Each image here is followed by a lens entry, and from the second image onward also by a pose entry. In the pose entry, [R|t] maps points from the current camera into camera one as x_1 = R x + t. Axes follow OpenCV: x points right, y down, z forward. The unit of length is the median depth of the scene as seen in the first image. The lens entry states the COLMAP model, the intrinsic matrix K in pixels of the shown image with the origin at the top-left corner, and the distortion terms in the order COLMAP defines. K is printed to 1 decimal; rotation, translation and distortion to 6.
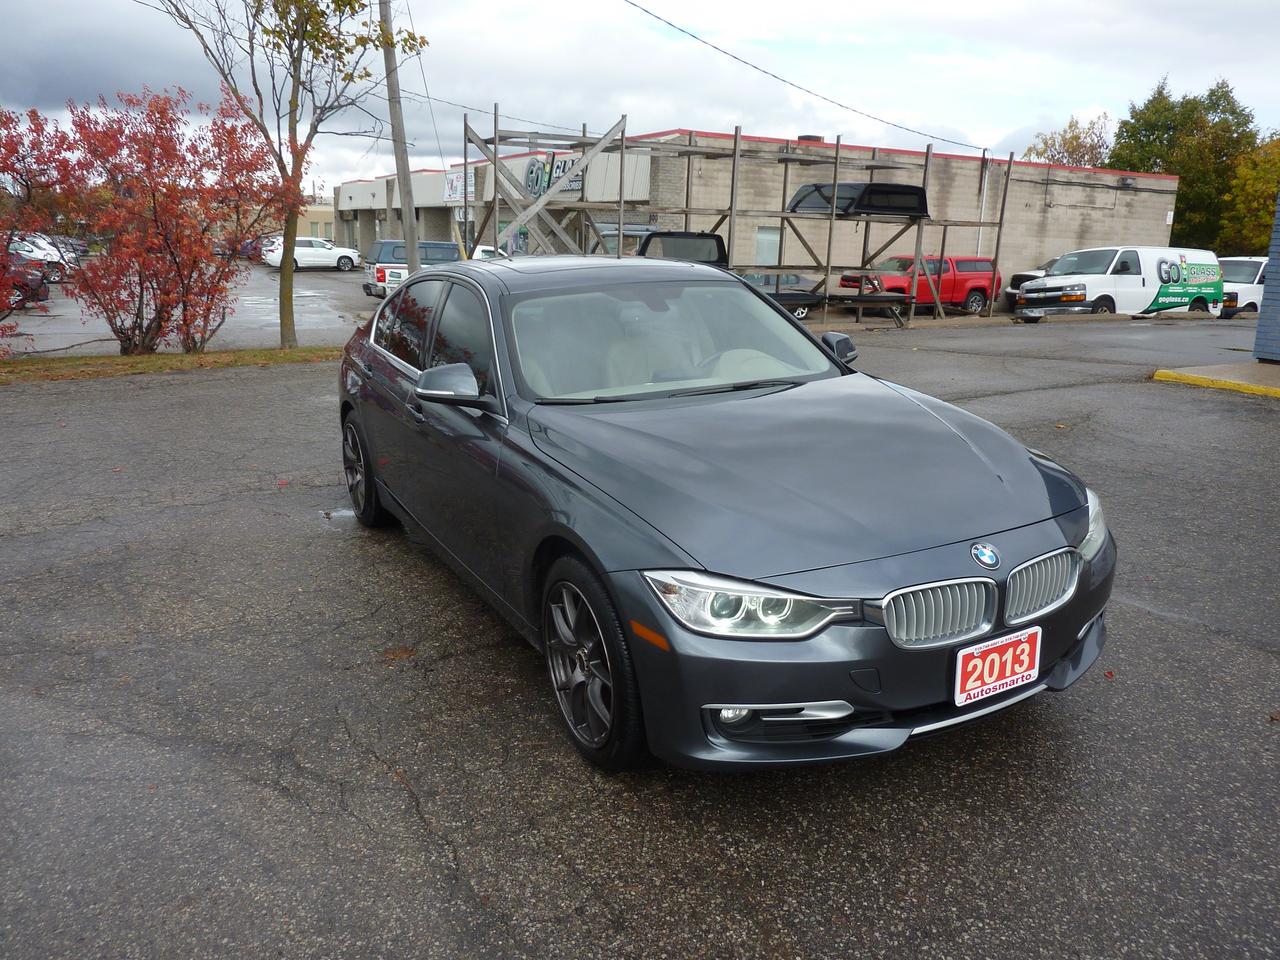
lens RADIAL K [[976.8, 0, 641.9], [0, 976.8, 477.4], [0, 0, 1]] dist [-0.029221, -0.003240]
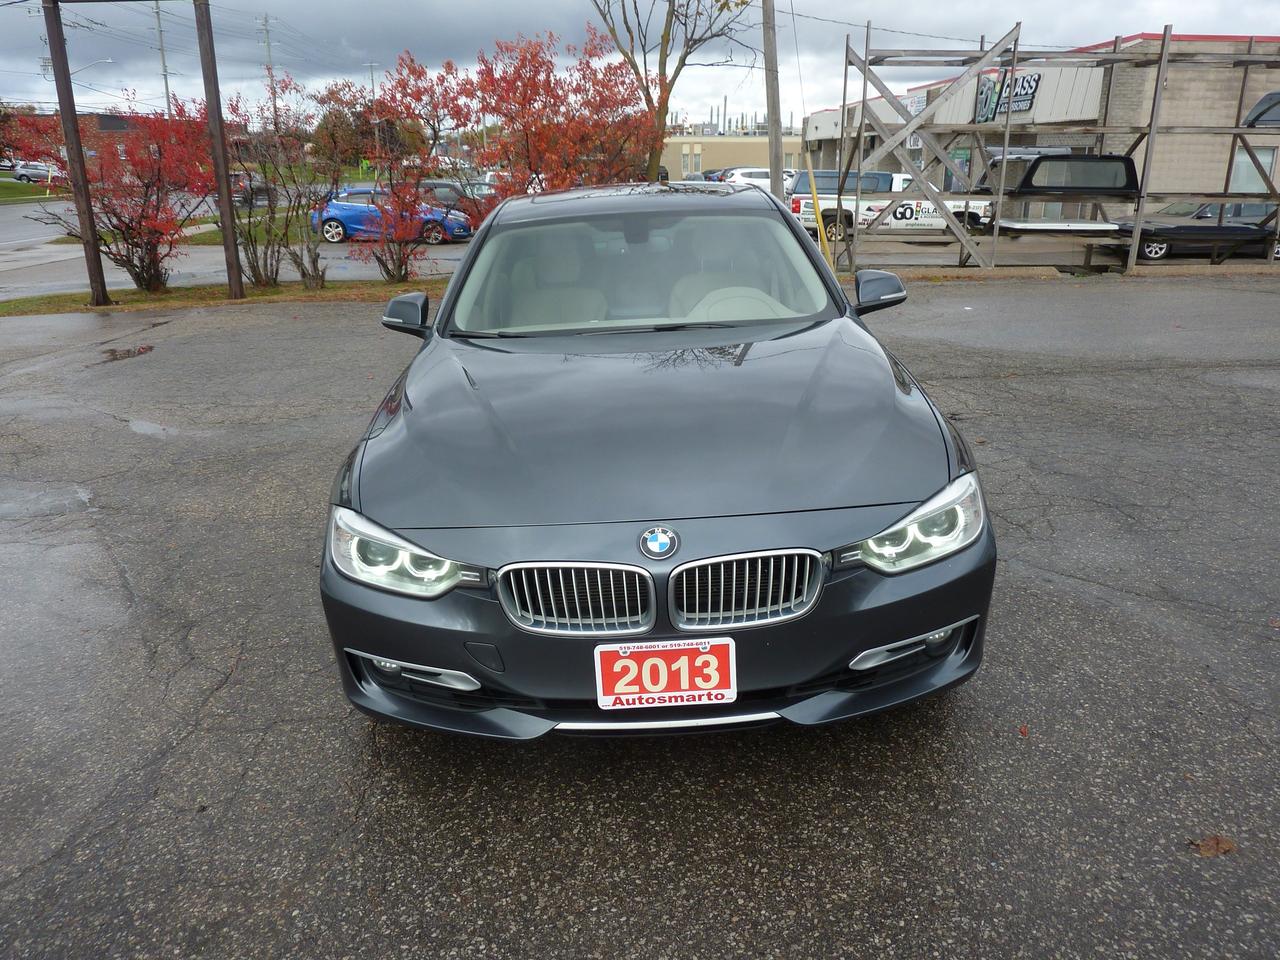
lens RADIAL K [[976.8, 0, 641.9], [0, 976.8, 477.4], [0, 0, 1]] dist [-0.029221, -0.003240]
pose [[0.885832, 0.116053, -0.449259, 0.135007], [-0.085681, 0.992479, 0.087436, -0.008678], [0.456027, -0.038960, 0.889113, 0.048222]]
